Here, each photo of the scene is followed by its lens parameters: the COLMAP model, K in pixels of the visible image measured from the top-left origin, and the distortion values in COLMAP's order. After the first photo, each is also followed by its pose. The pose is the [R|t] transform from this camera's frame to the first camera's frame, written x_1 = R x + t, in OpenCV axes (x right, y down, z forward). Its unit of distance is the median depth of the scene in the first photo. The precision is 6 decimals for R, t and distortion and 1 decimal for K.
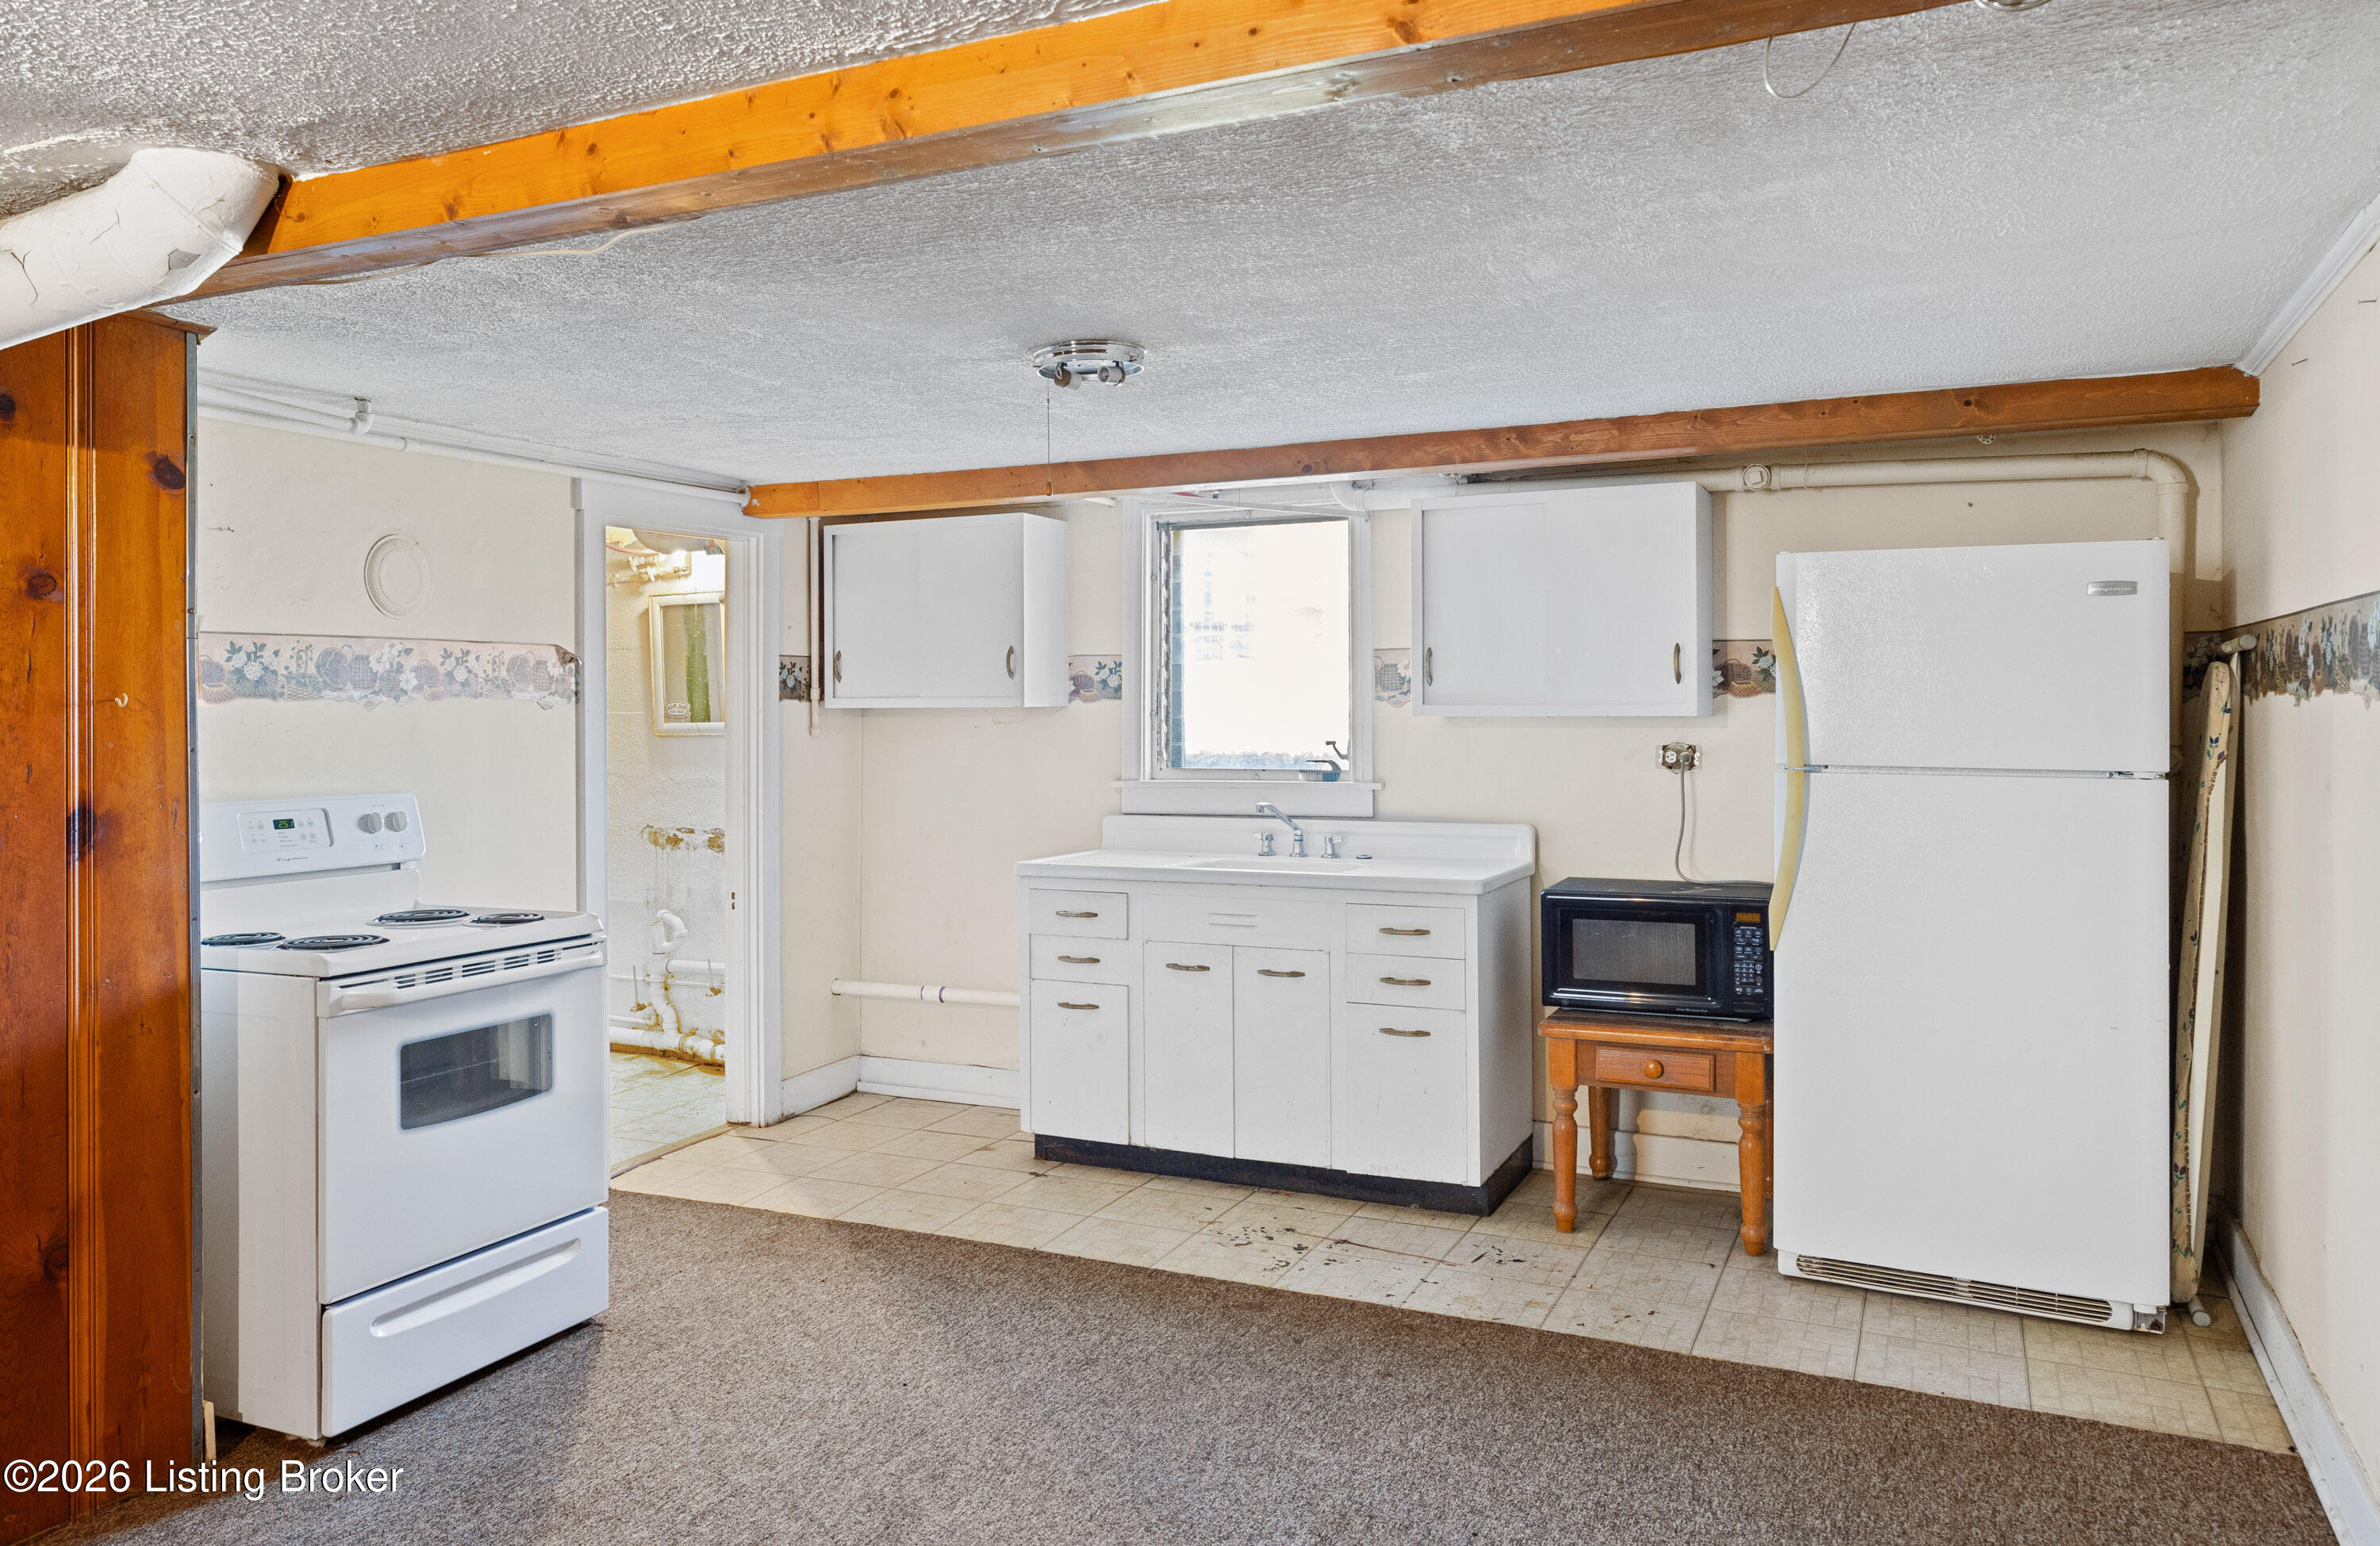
lens RADIAL K [[1602.2, 0, 1186.8], [0, 1602.2, 693.3], [0, 0, 1]] dist [0.001141, -0.000404]
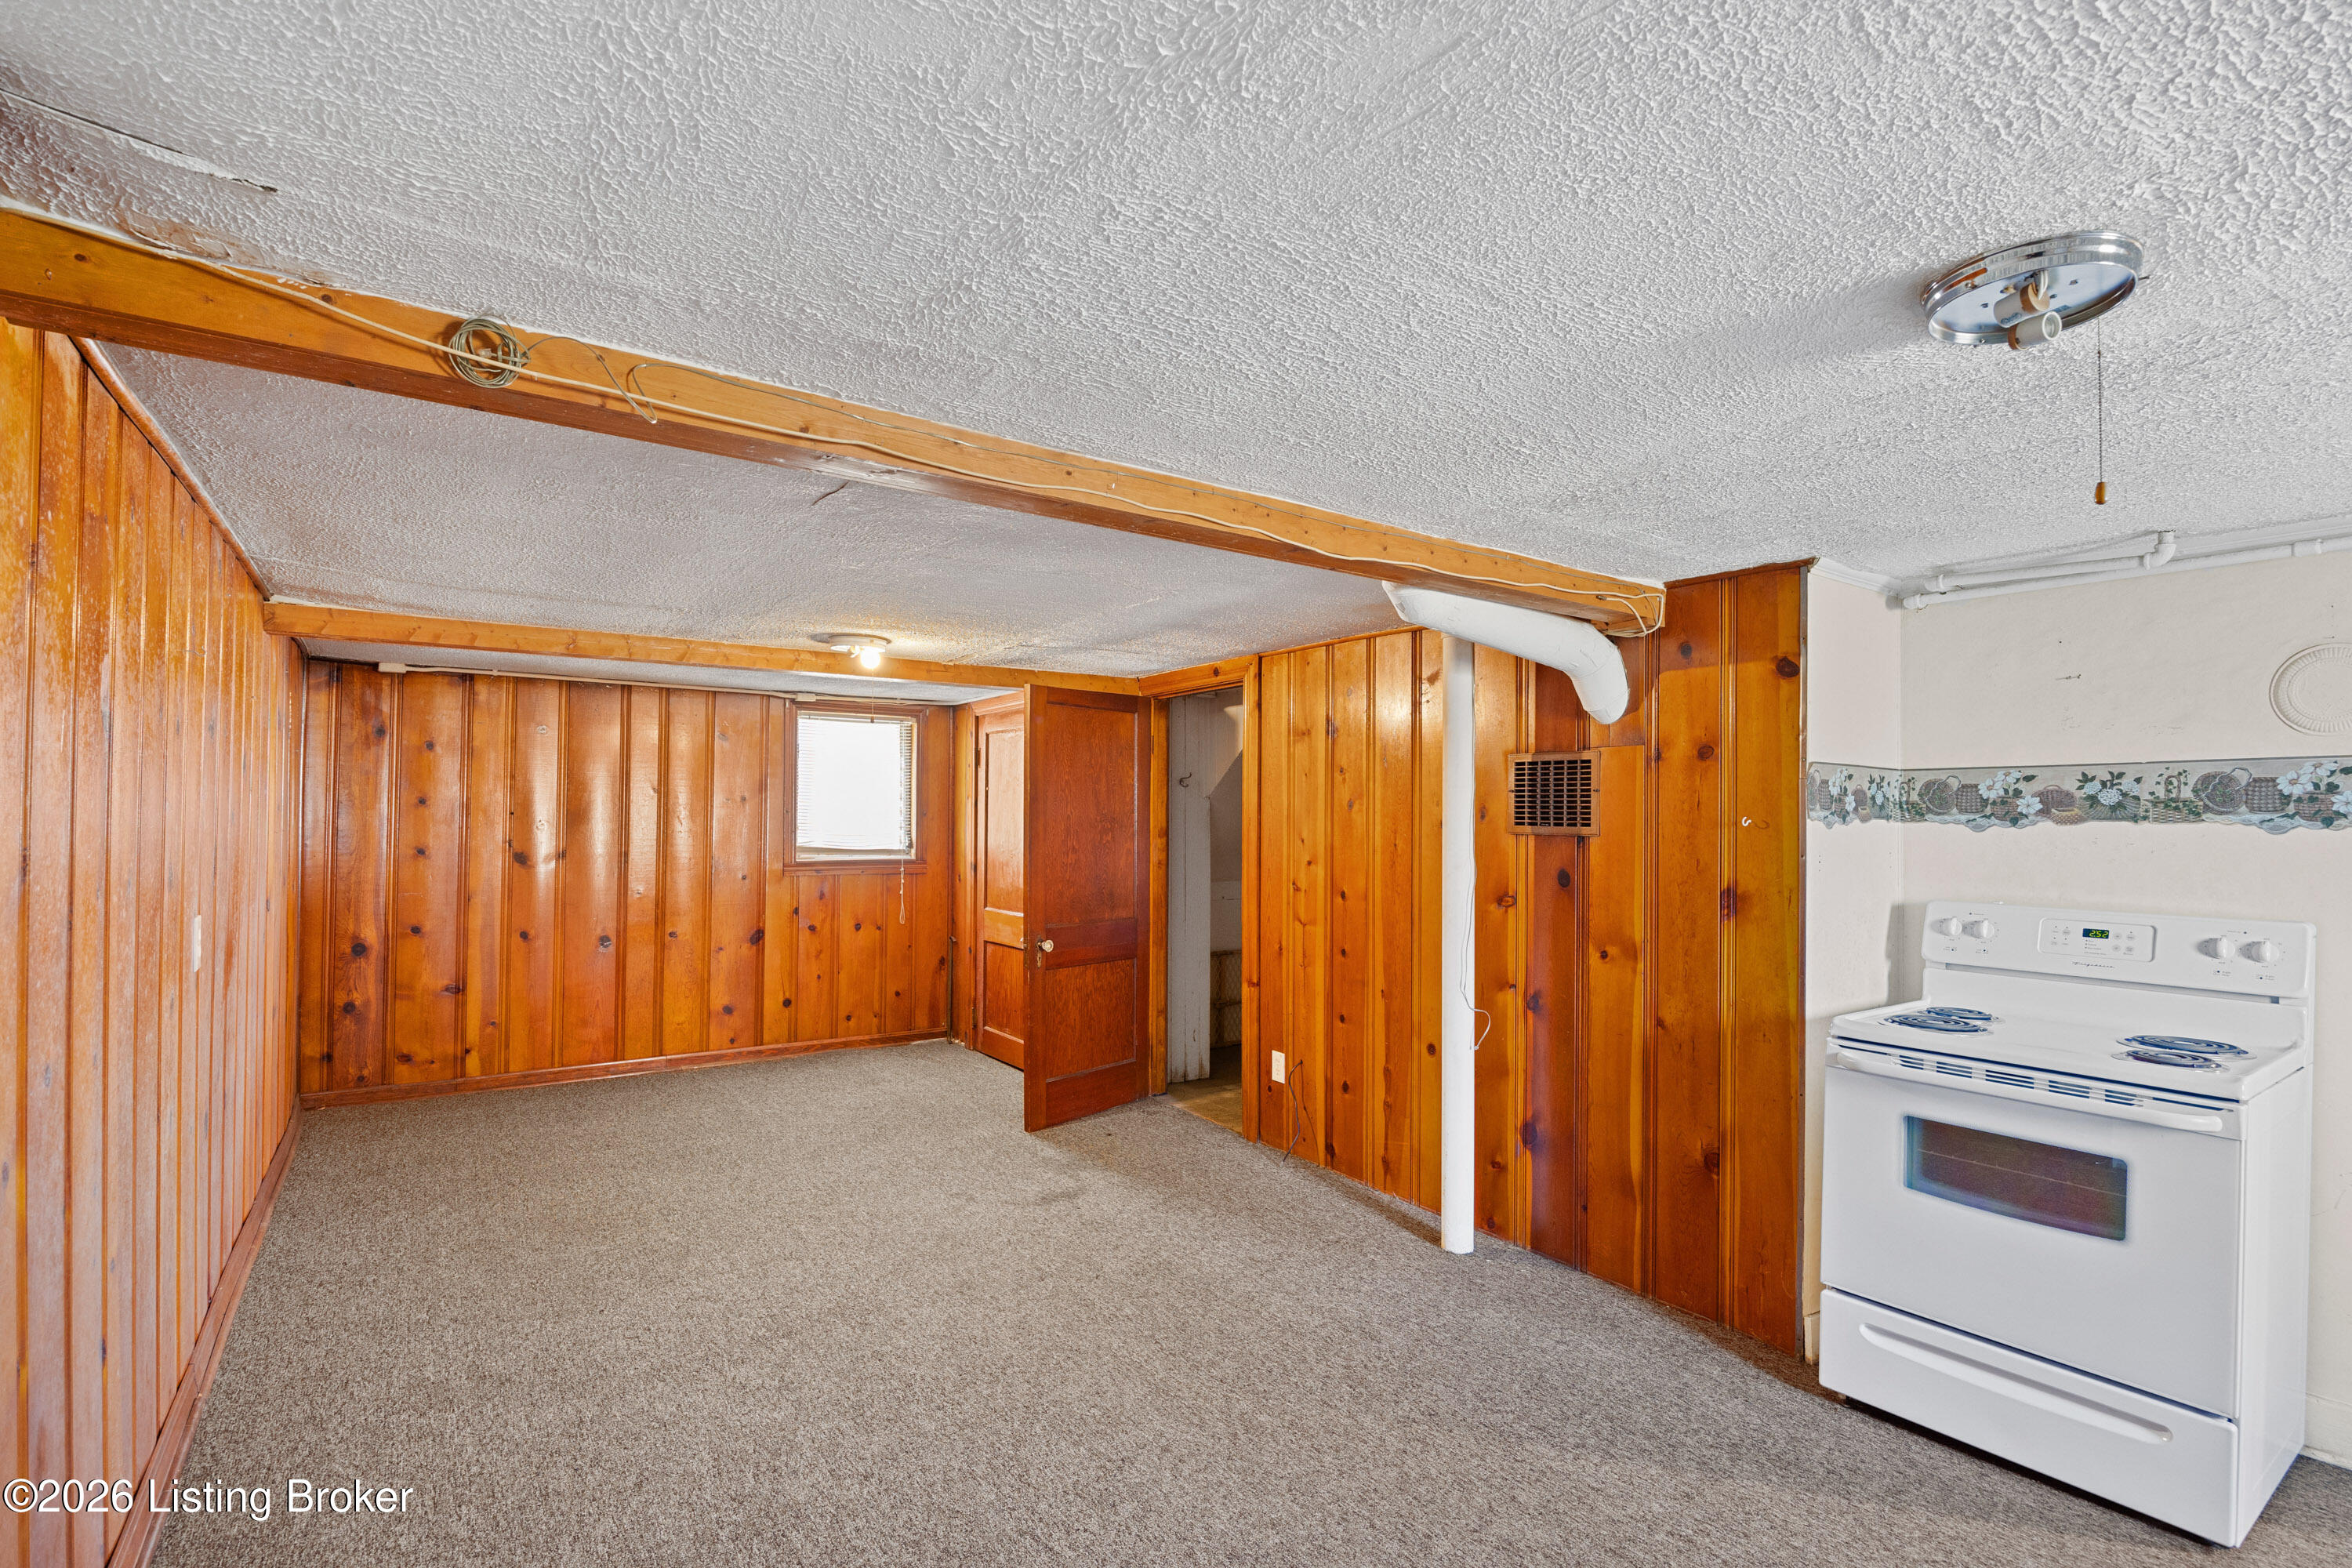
lens RADIAL K [[1109.1, 0, 1170.8], [0, 1109.1, 814.8], [0, 0, 1]] dist [-0.000376, 0.000158]
pose [[-0.493149, -0.000548, -0.869945, 0.456185], [0.000703, 0.999999, -0.001028, -0.001110], [0.869945, -0.001119, -0.493148, 0.871539]]
